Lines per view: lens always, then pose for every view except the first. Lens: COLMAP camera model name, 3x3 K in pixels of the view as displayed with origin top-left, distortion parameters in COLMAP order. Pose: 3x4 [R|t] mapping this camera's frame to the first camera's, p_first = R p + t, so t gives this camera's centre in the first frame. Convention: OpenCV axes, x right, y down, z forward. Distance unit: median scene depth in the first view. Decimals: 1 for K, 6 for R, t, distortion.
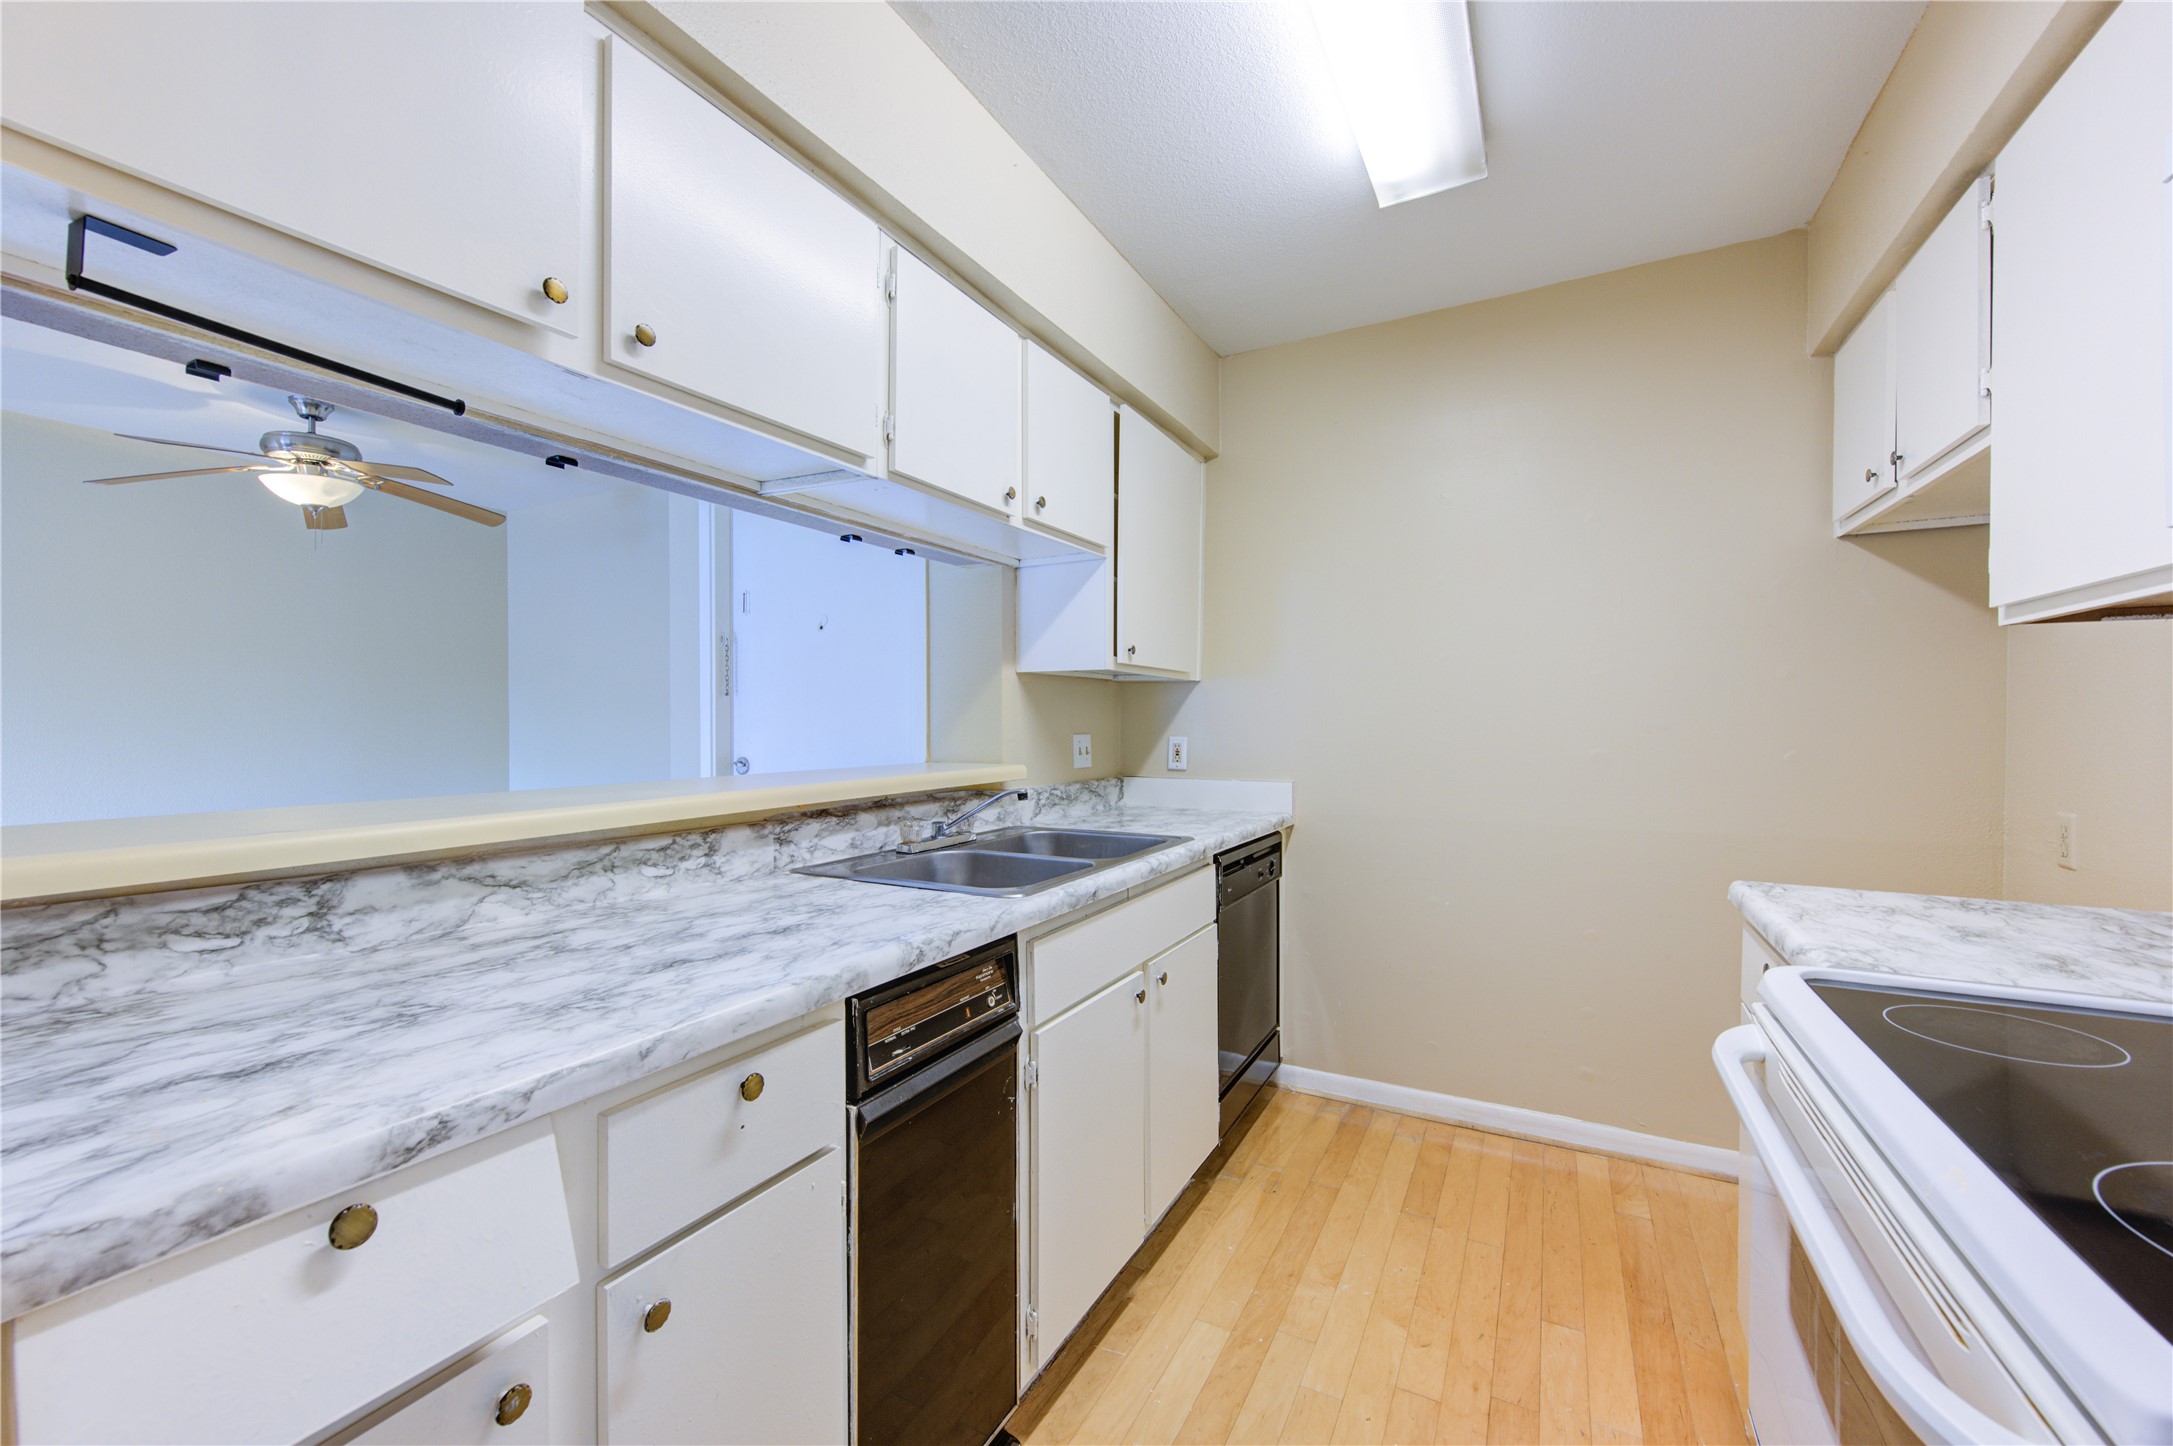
lens RADIAL K [[855.1, 0, 1082.5], [0, 855.1, 730.0], [0, 0, 1]] dist [-0.000570, -0.000319]
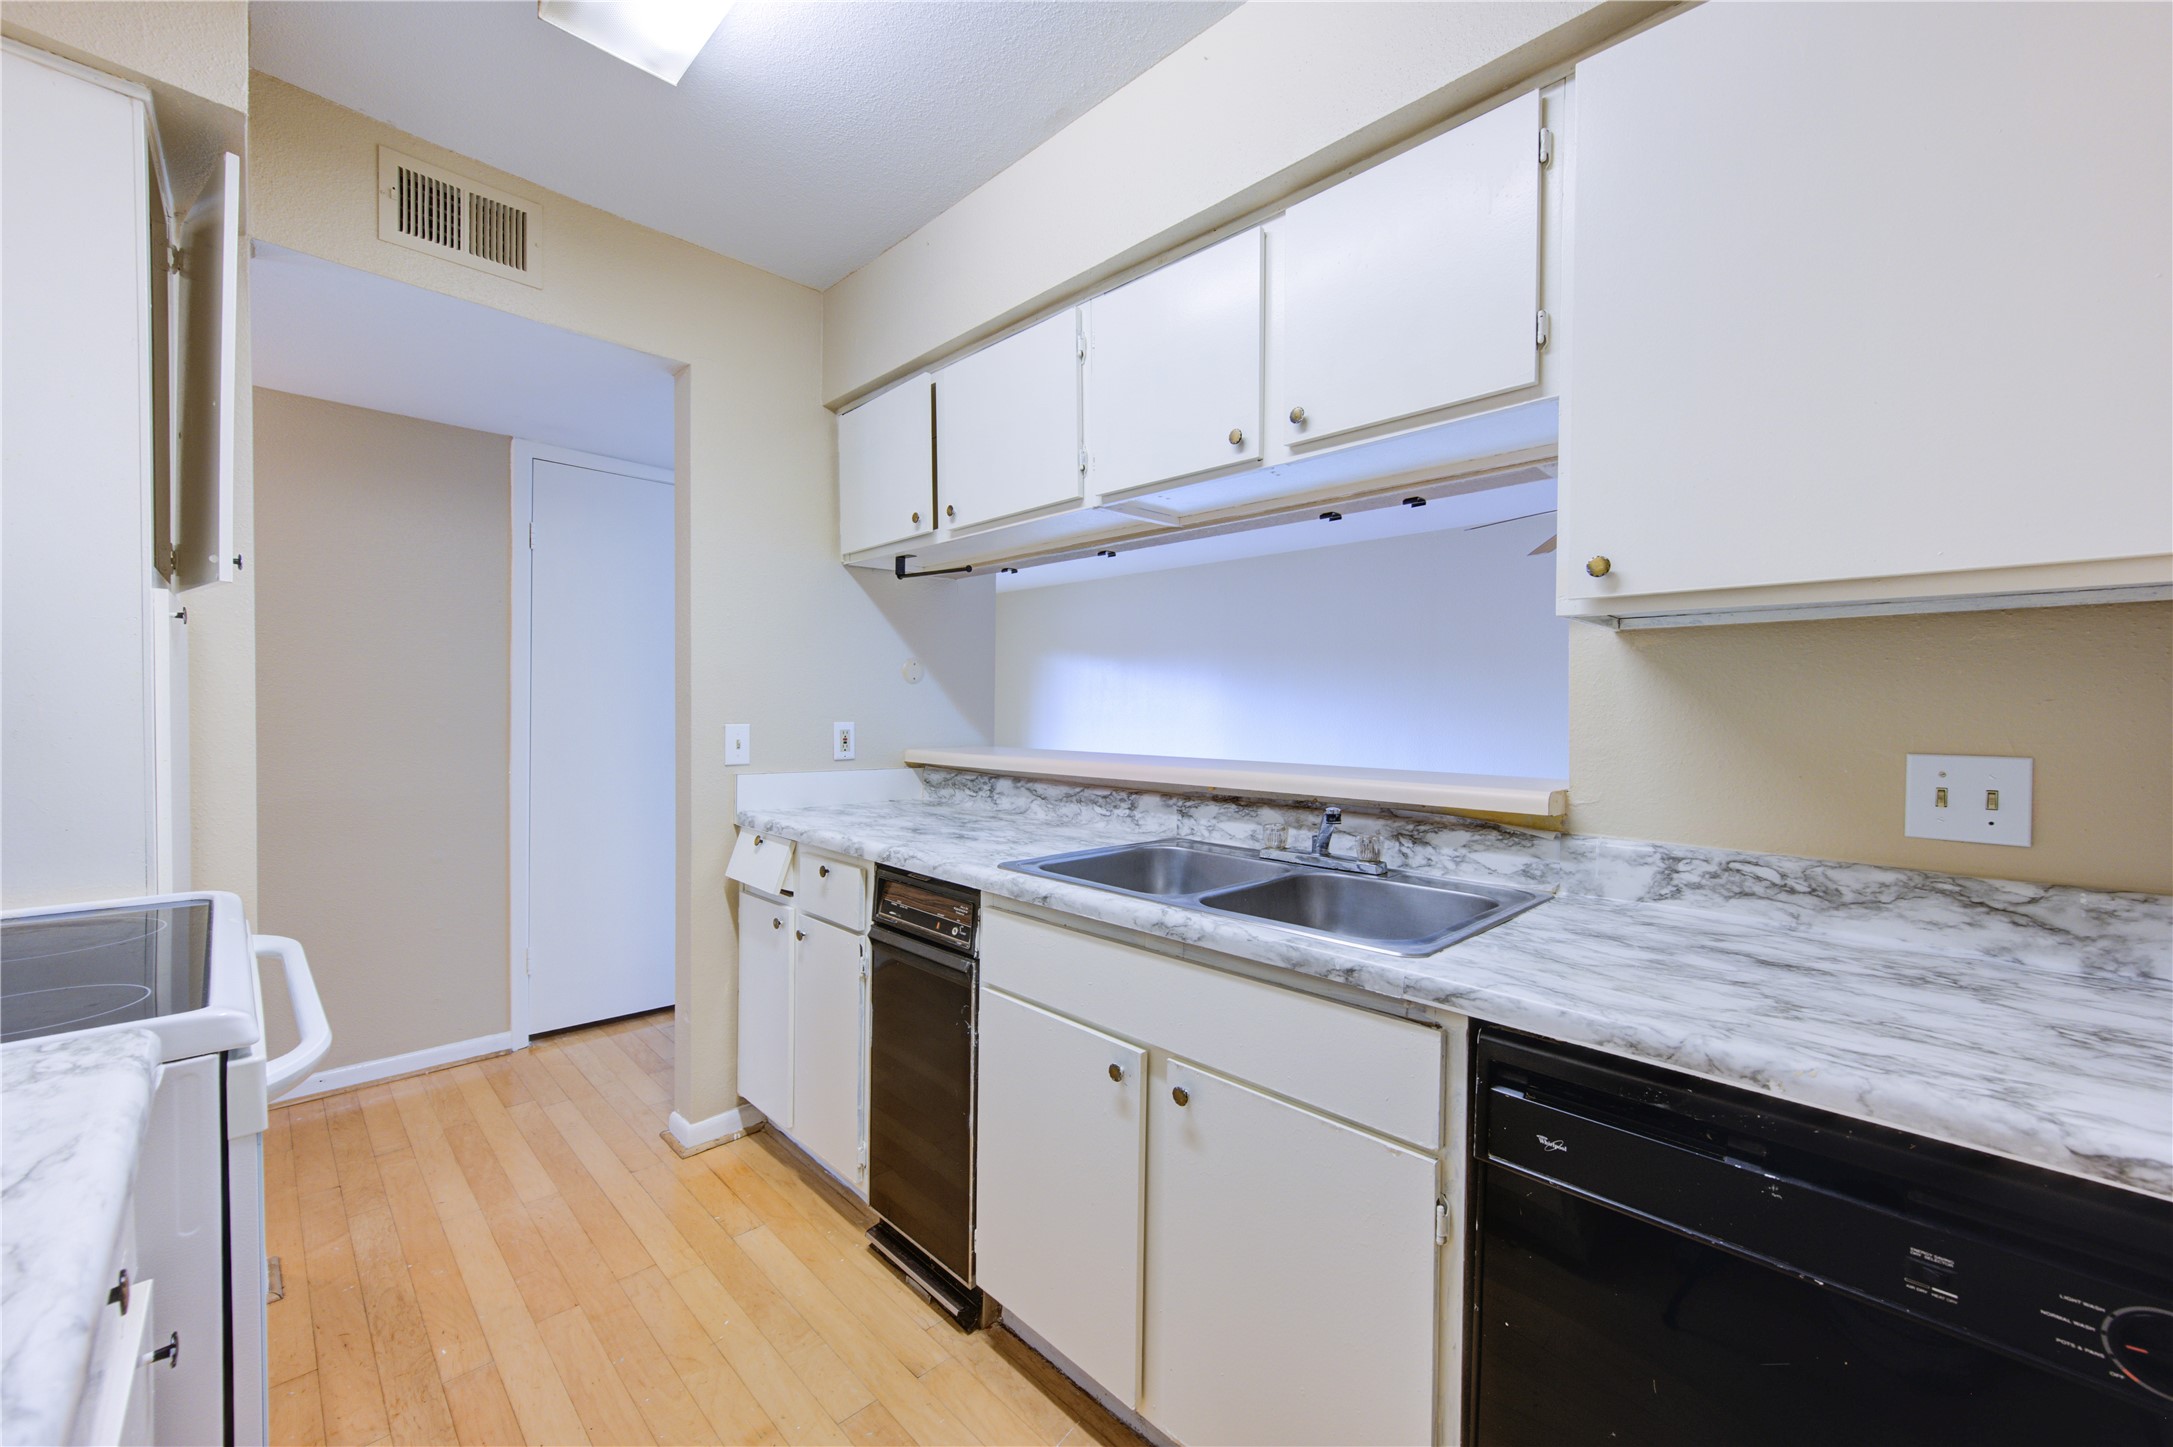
lens RADIAL K [[855.1, 0, 1082.5], [0, 855.1, 730.5], [0, 0, 1]] dist [-0.000570, -0.000319]
pose [[-0.293526, 0.020107, -0.955740, 0.789185], [-0.021004, 0.999402, 0.027476, -0.013869], [0.955720, 0.028139, -0.292928, 1.169906]]
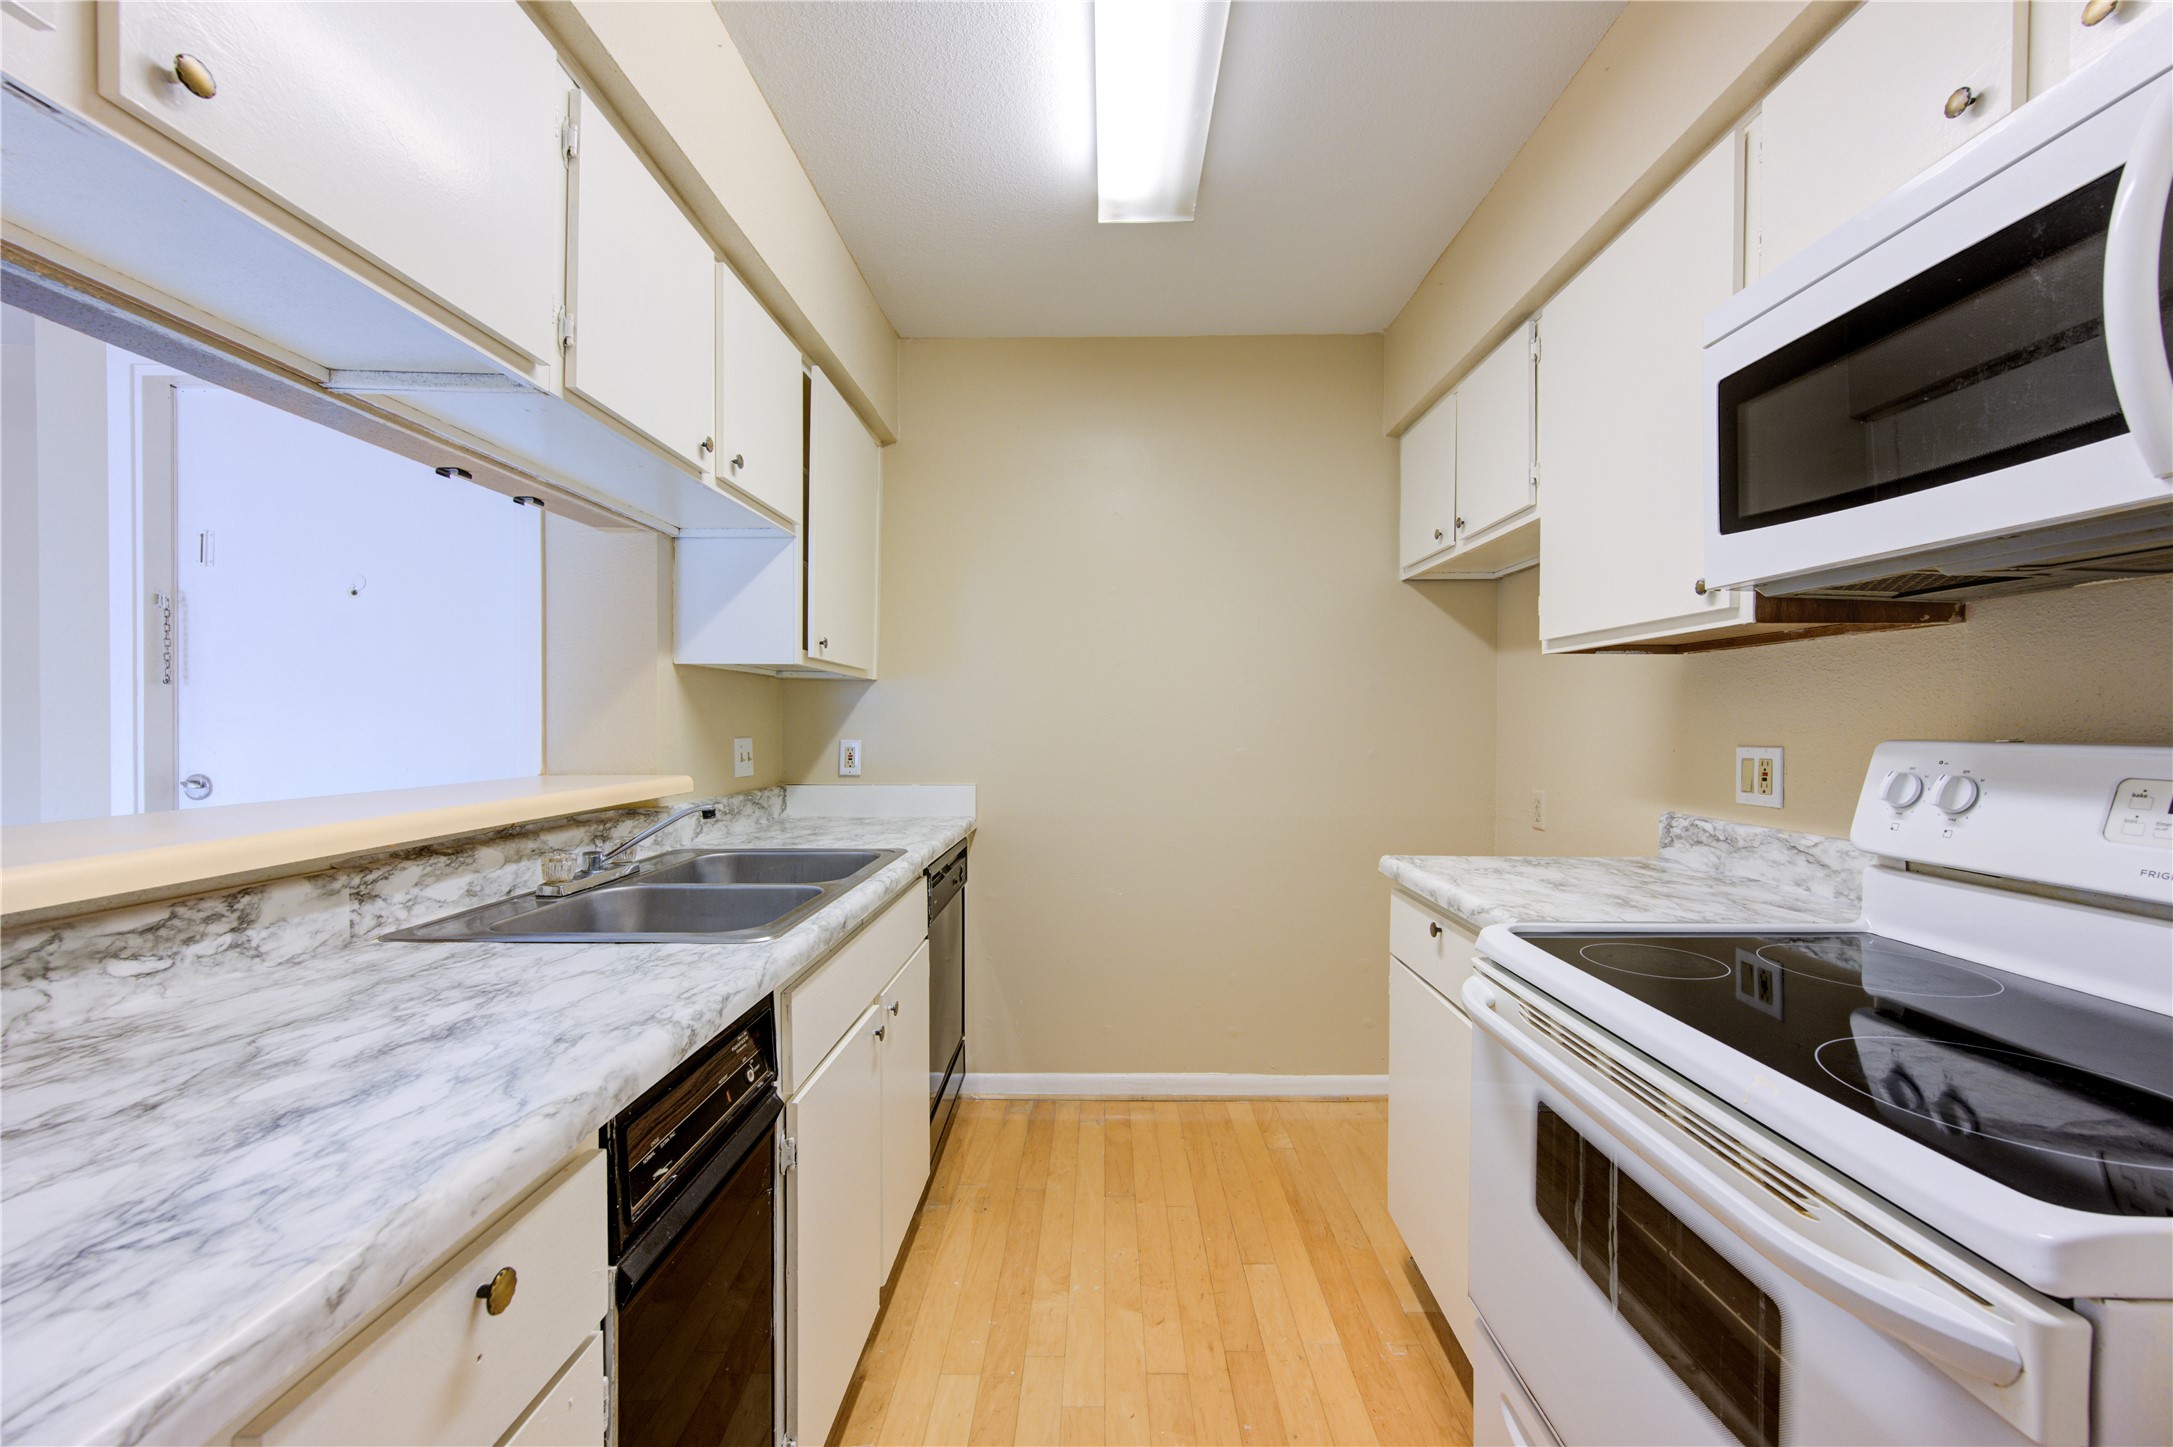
lens RADIAL K [[850.4, 0, 1094.1], [0, 850.4, 730.2], [0, 0, 1]] dist [0.000200, -0.000920]
pose [[0.882214, -0.002011, 0.470845, -0.148939], [0.002593, 0.999996, -0.000587, -0.002212], [-0.470842, 0.001738, 0.882216, 0.113941]]
